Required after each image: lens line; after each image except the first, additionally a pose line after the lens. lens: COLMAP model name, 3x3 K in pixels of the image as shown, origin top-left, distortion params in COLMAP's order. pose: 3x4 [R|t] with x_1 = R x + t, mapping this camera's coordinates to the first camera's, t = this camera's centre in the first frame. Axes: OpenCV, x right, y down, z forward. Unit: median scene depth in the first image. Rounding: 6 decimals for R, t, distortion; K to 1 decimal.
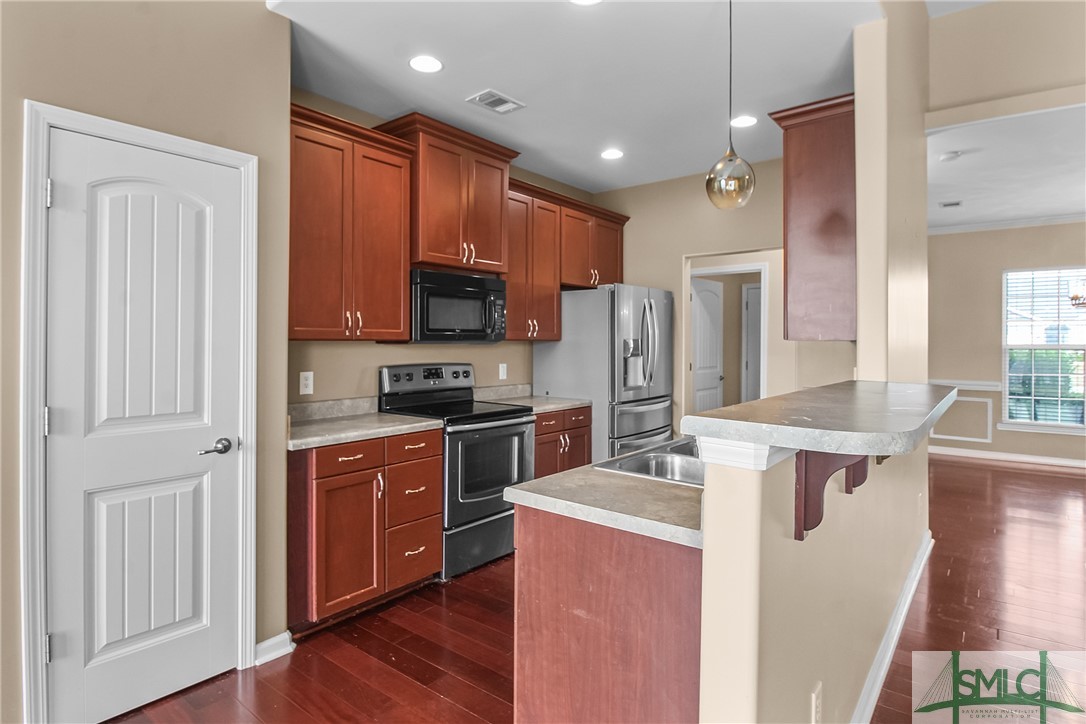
lens RADIAL K [[573.7, 0, 539.3], [0, 573.7, 341.6], [0, 0, 1]] dist [-0.001815, -0.011605]
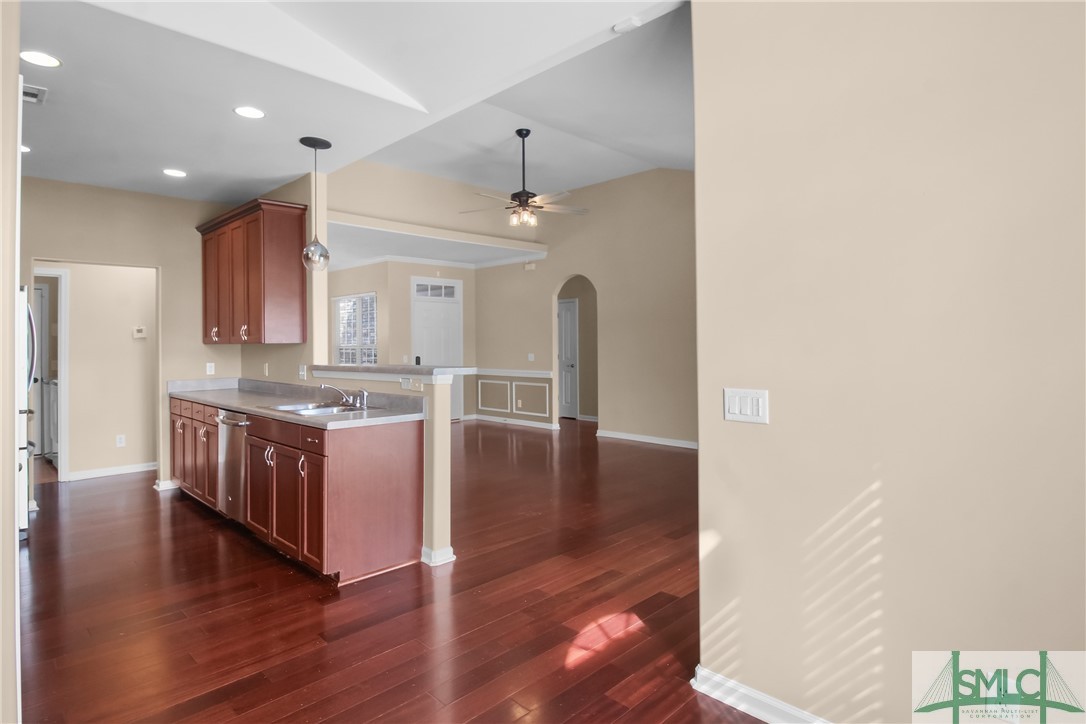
lens RADIAL K [[573.7, 0, 560.1], [0, 573.7, 339.0], [0, 0, 1]] dist [-0.001815, -0.011605]
pose [[0.080004, 0.003006, 0.996790, -1.185546], [0.008202, 0.999960, -0.003674, -0.002212], [-0.996761, 0.008470, 0.079976, 0.064568]]
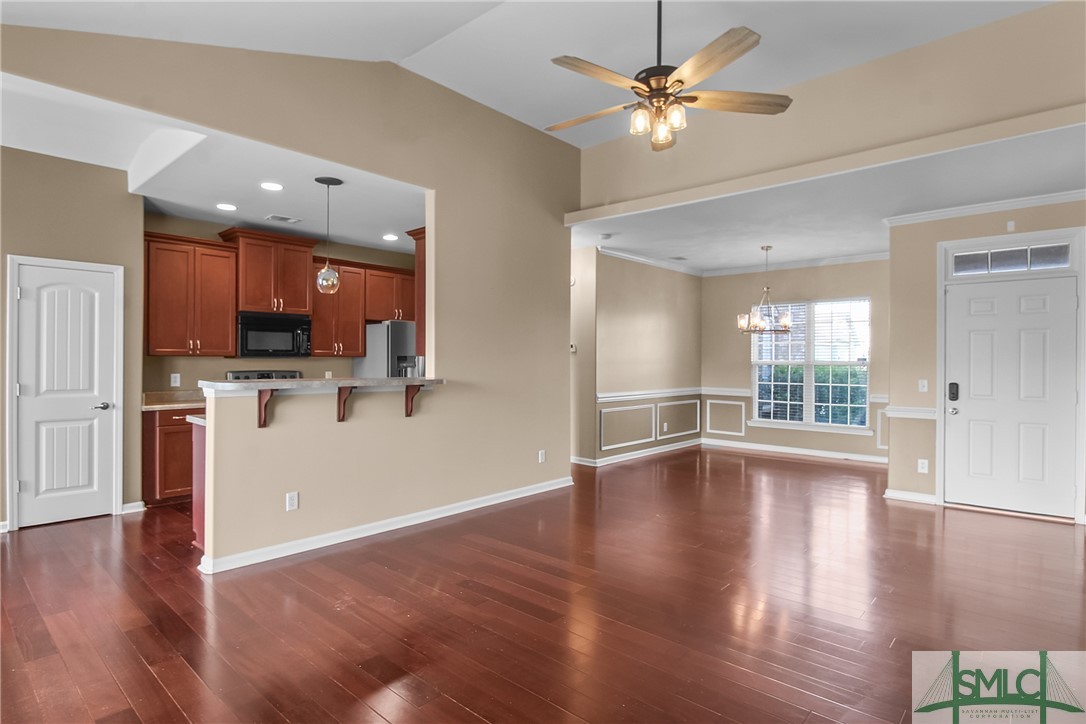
lens RADIAL K [[573.7, 0, 537.4], [0, 573.7, 361.4], [0, 0, 1]] dist [-0.001815, -0.011605]
pose [[0.998337, 0.001873, -0.057624, 1.014217], [-0.001639, 0.999990, 0.004115, 0.006375], [0.057631, -0.004013, 0.998330, -0.877900]]
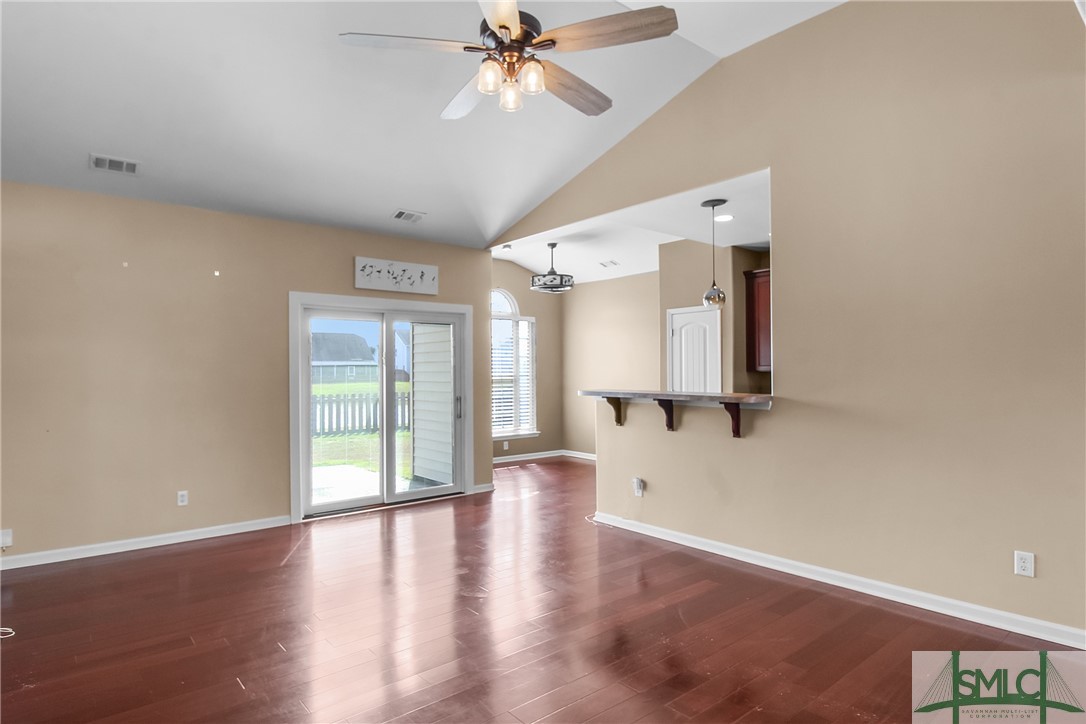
lens RADIAL K [[573.7, 0, 538.9], [0, 573.7, 367.8], [0, 0, 1]] dist [-0.001815, -0.011605]
pose [[-0.202264, -0.020834, -0.979109, 2.141076], [0.001394, 0.999767, -0.021561, 0.036512], [0.979330, -0.005726, -0.202188, 0.644636]]
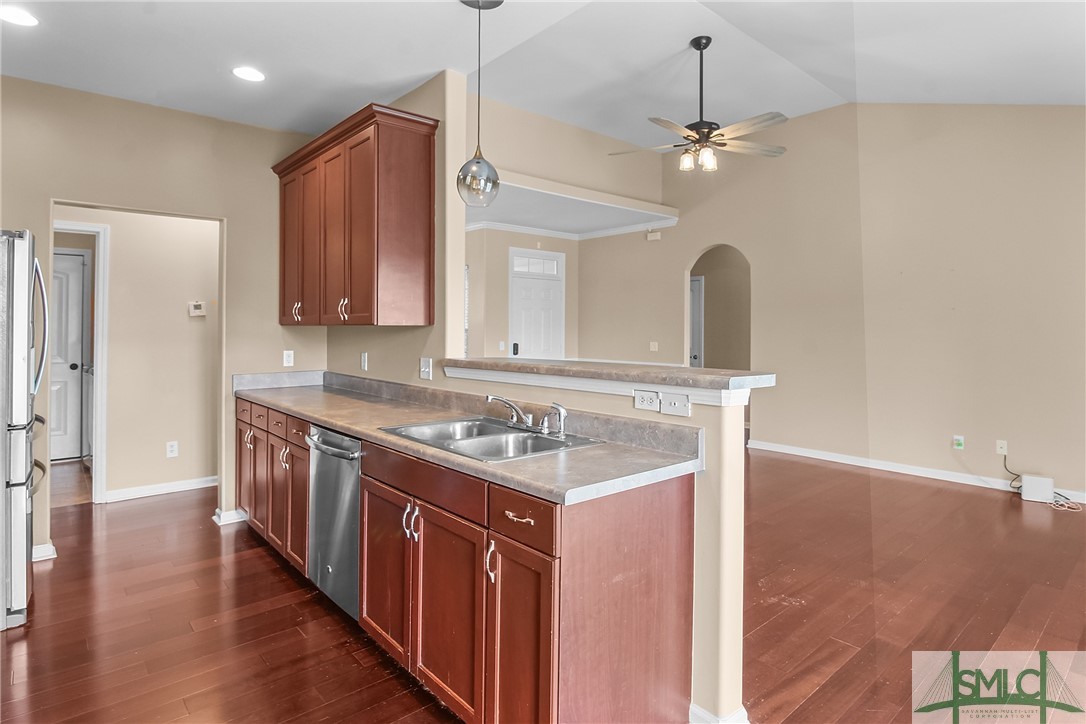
lens RADIAL K [[573.7, 0, 563.0], [0, 573.7, 325.8], [0, 0, 1]] dist [-0.001815, -0.011605]
pose [[0.147527, 0.002308, 0.989055, -0.606278], [-0.005247, 0.999985, -0.001551, -0.002067], [-0.989044, -0.004961, 0.147537, 0.560981]]
